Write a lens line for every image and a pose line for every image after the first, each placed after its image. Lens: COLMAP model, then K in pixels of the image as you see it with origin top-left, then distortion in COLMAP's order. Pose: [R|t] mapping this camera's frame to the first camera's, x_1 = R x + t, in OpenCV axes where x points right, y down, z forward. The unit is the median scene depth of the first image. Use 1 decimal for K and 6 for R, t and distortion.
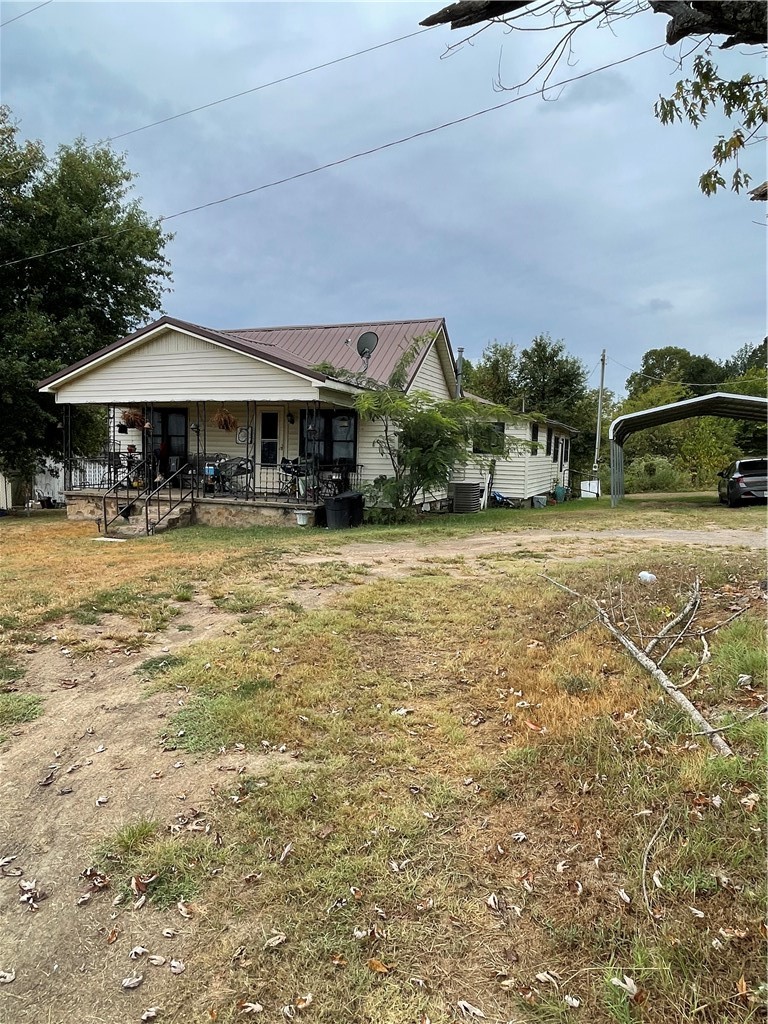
lens RADIAL K [[637.5, 0, 384.0], [0, 637.5, 512.0], [0, 0, 1]] dist [0.001235, -0.000250]
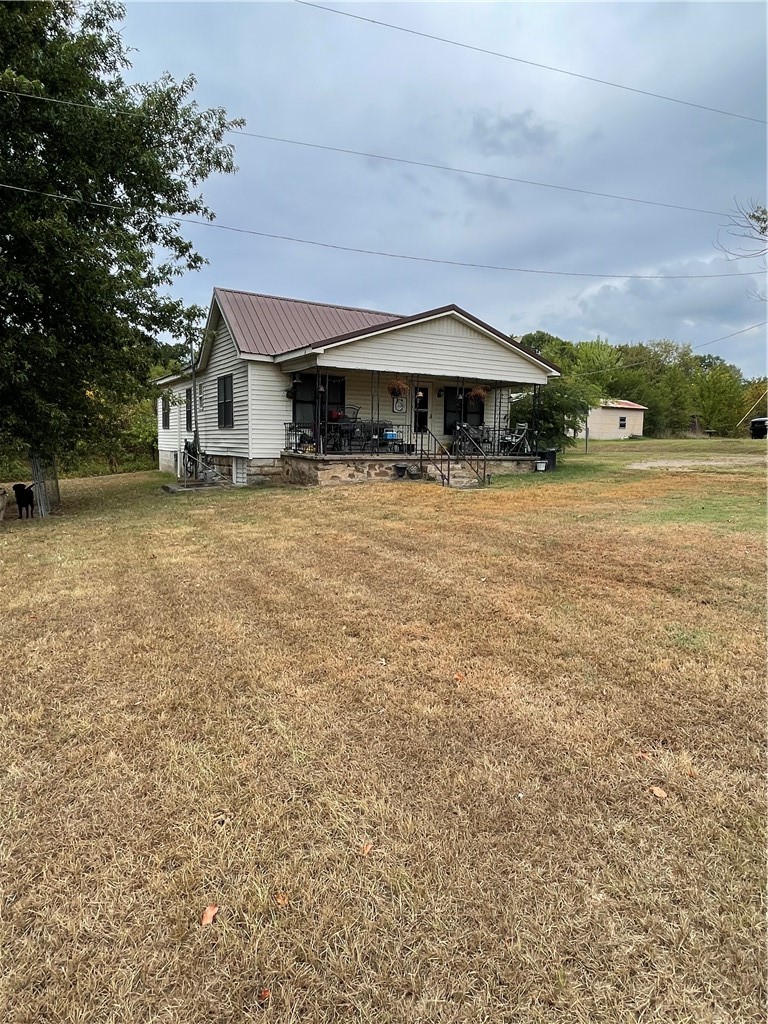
lens RADIAL K [[637.5, 0, 384.0], [0, 637.5, 512.0], [0, 0, 1]] dist [0.001235, -0.000250]
pose [[0.597689, -0.110559, 0.794069, -1.405678], [0.051211, 0.993688, 0.099806, -0.046429], [-0.800091, -0.018988, 0.599578, 0.381533]]
